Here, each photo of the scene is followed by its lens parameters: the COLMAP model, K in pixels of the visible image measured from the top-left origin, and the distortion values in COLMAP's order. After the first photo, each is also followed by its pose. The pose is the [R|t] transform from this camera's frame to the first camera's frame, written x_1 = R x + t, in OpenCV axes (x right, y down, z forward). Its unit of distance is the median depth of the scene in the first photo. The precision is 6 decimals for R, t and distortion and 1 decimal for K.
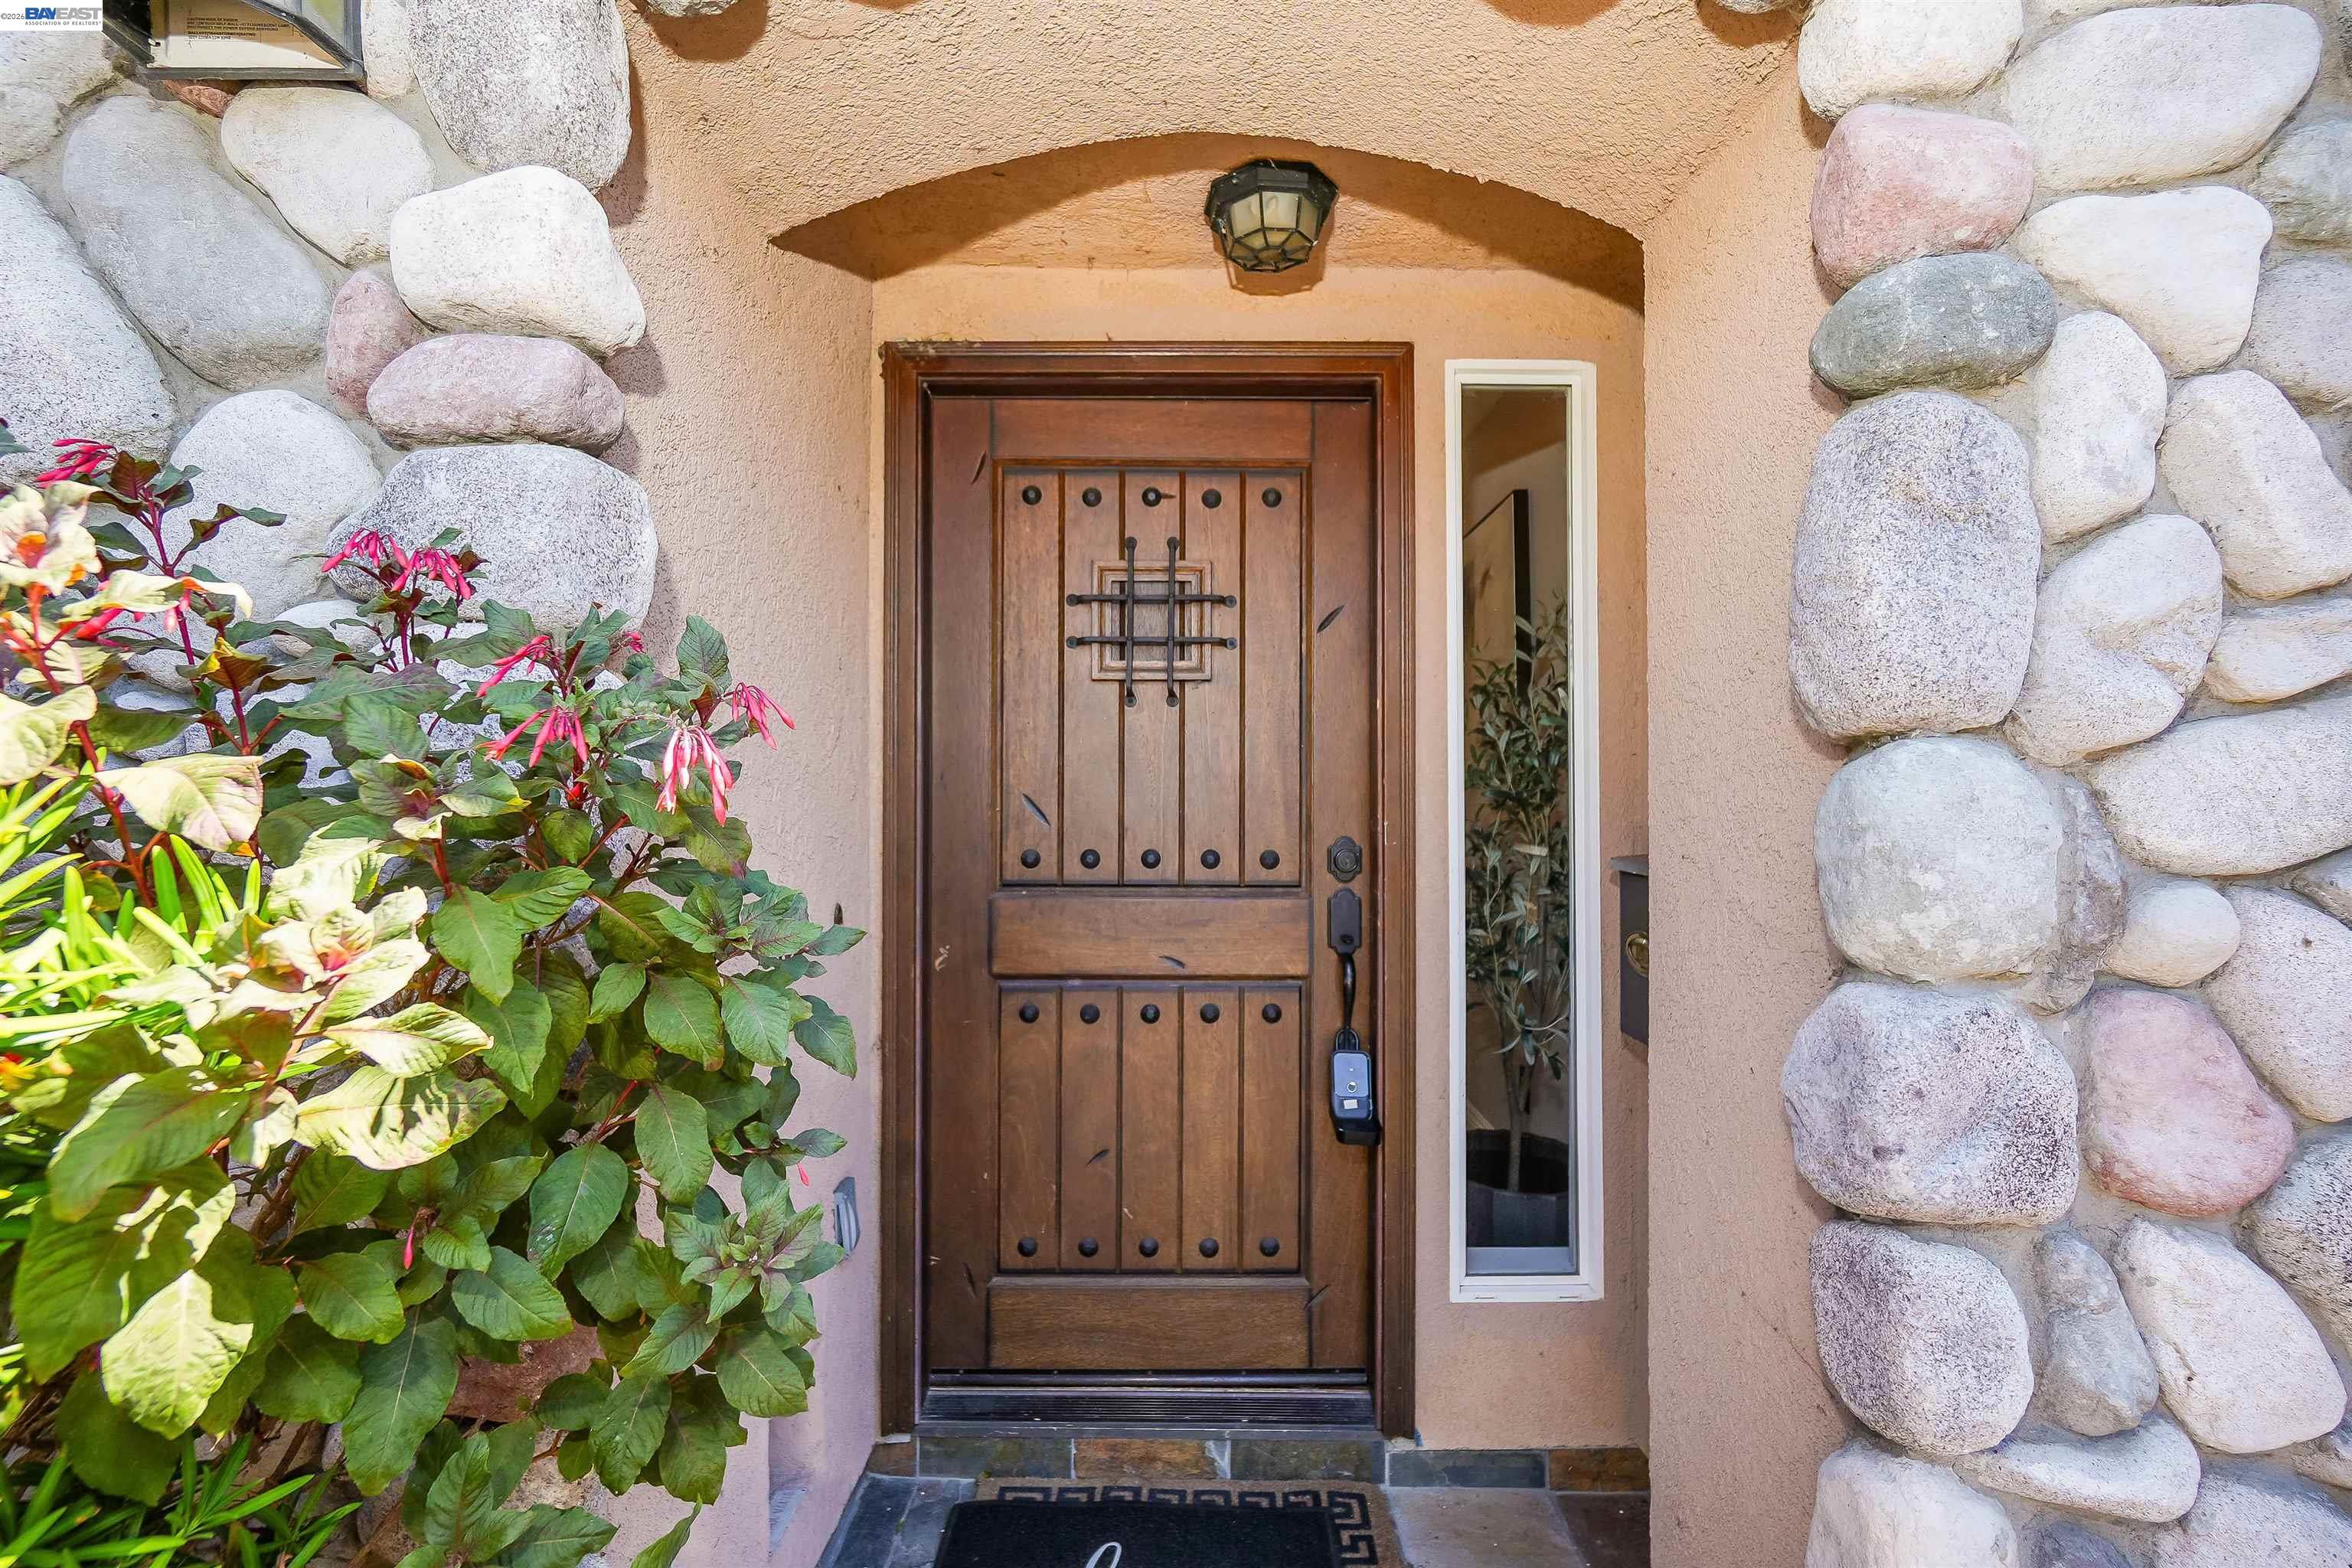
lens RADIAL K [[1047.1, 0, 1157.4], [0, 1047.1, 772.2], [0, 0, 1]] dist [-0.010475, 0.001159]
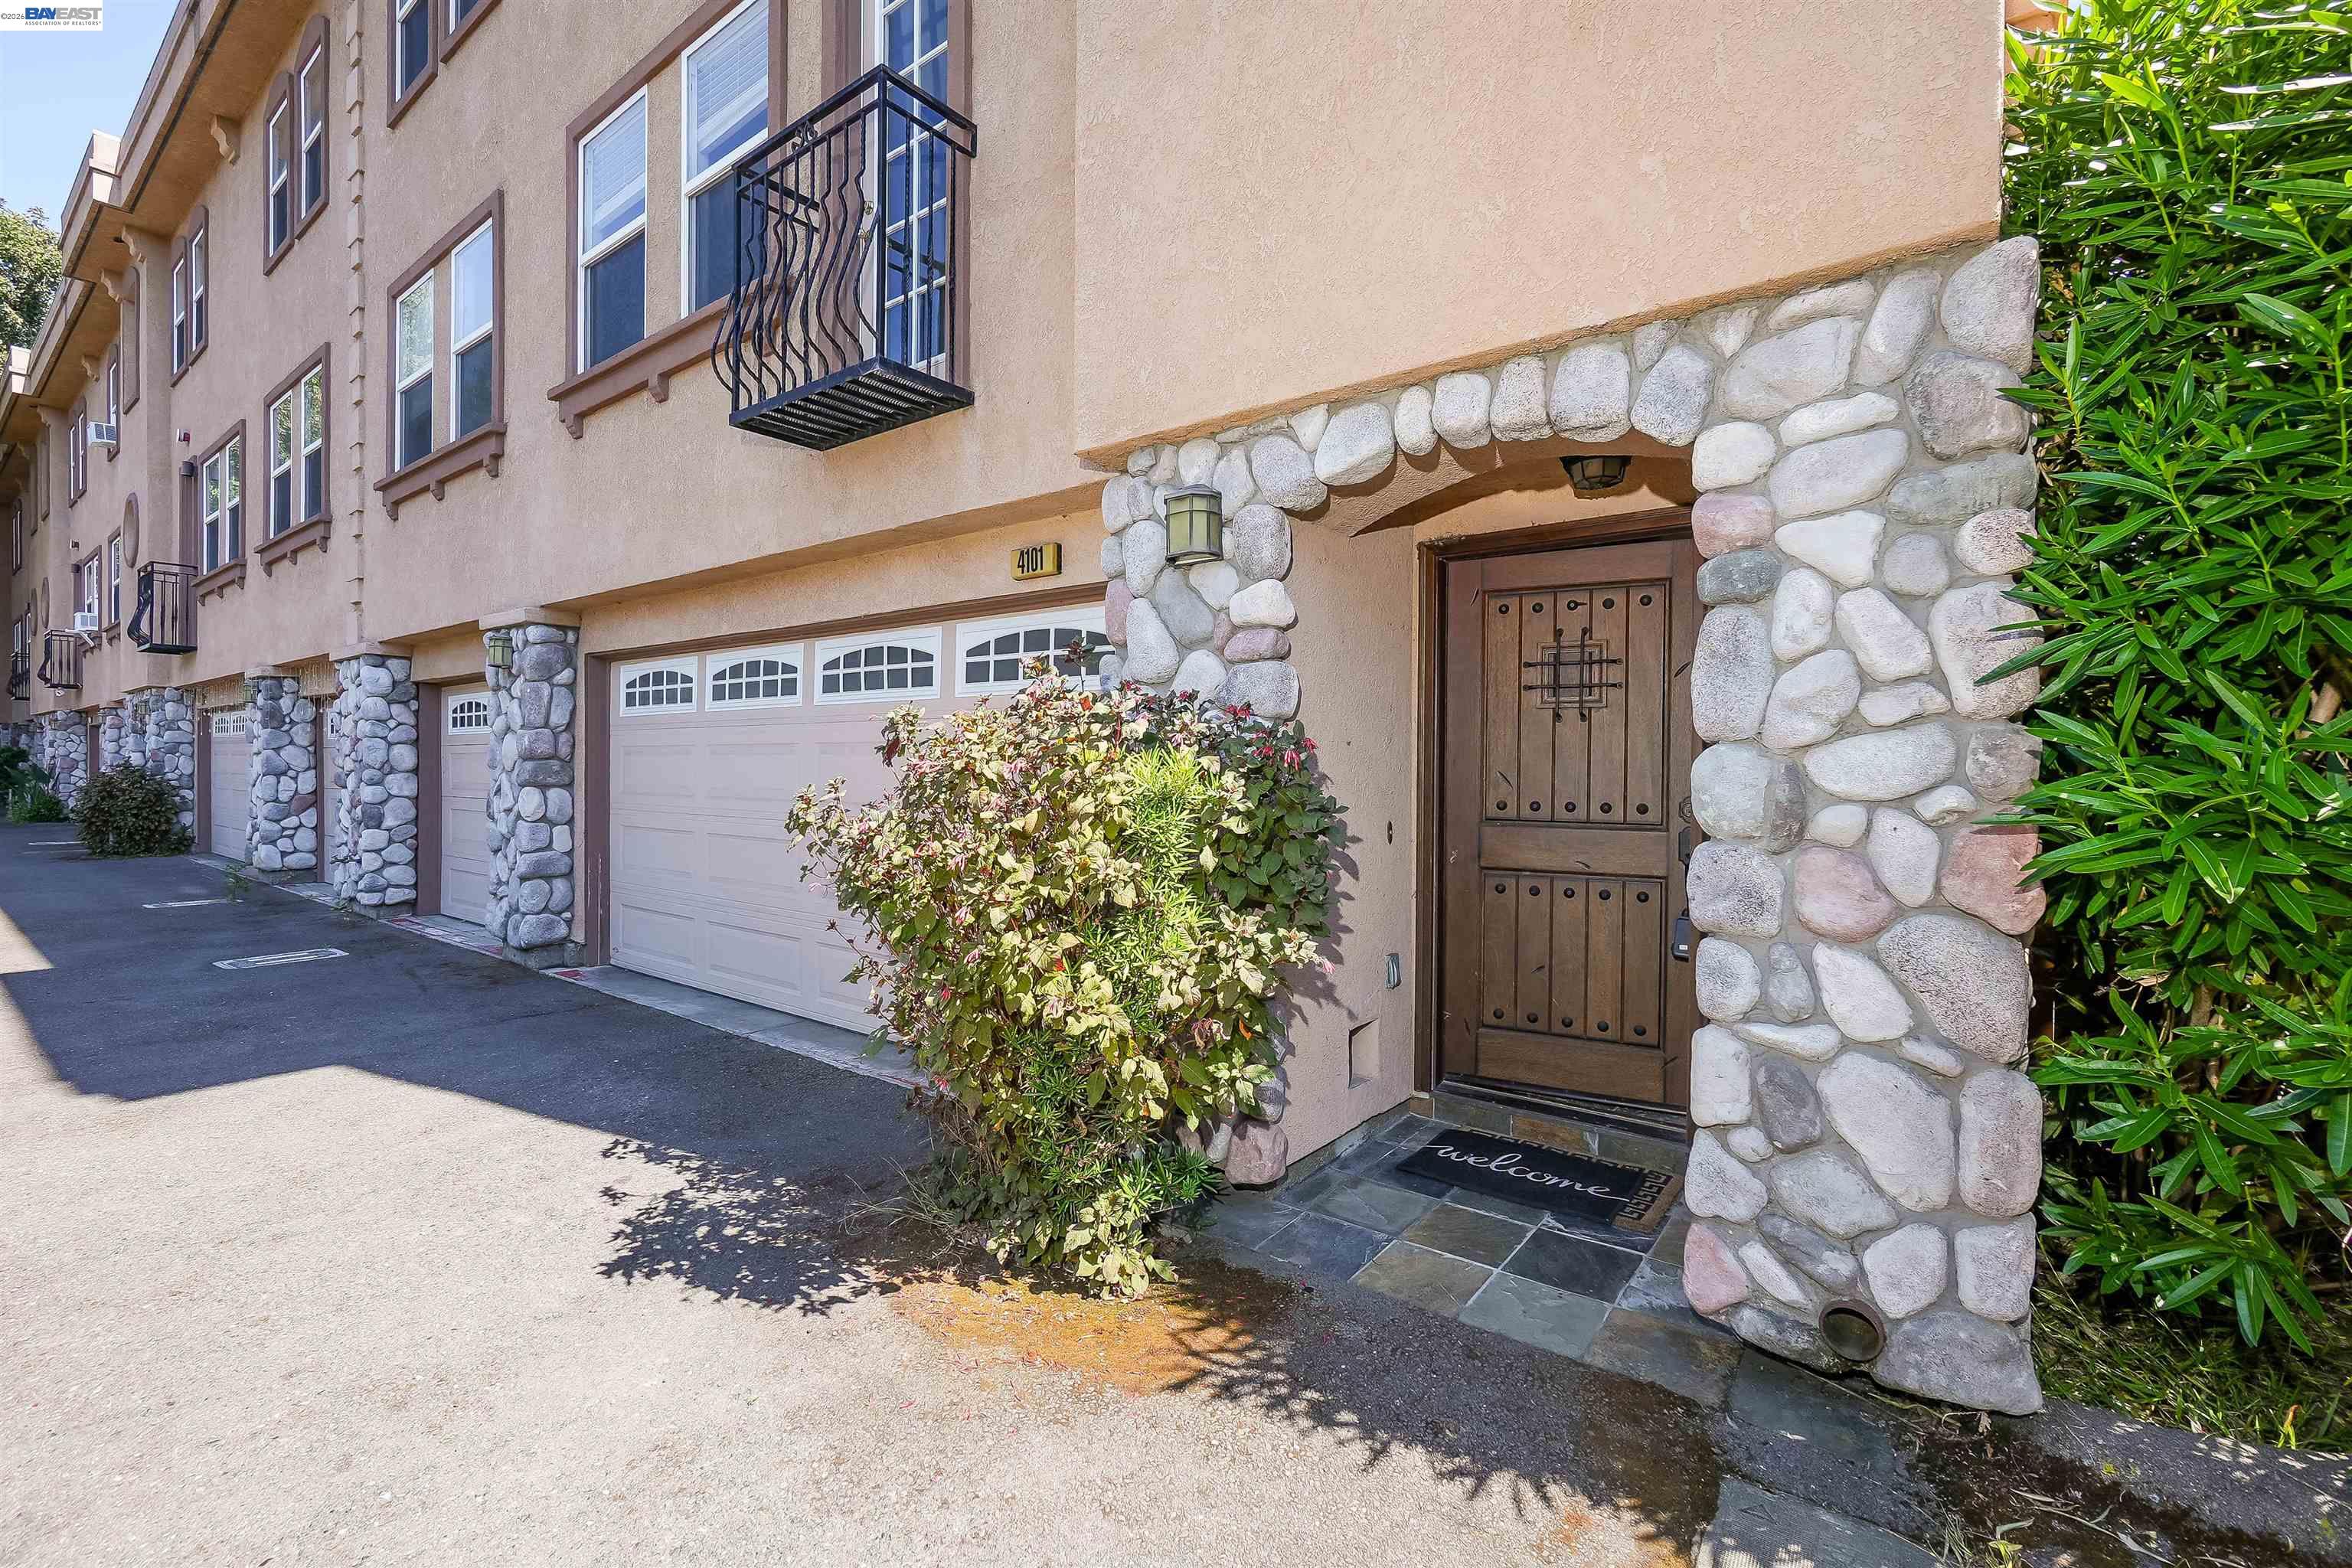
lens RADIAL K [[1047.1, 0, 1157.4], [0, 1047.1, 772.2], [0, 0, 1]] dist [-0.010475, 0.001159]
pose [[0.778572, 0.002065, -0.627552, 1.227208], [0.005893, 0.999926, 0.010601, -0.000391], [0.627528, -0.011952, 0.778502, -1.815816]]
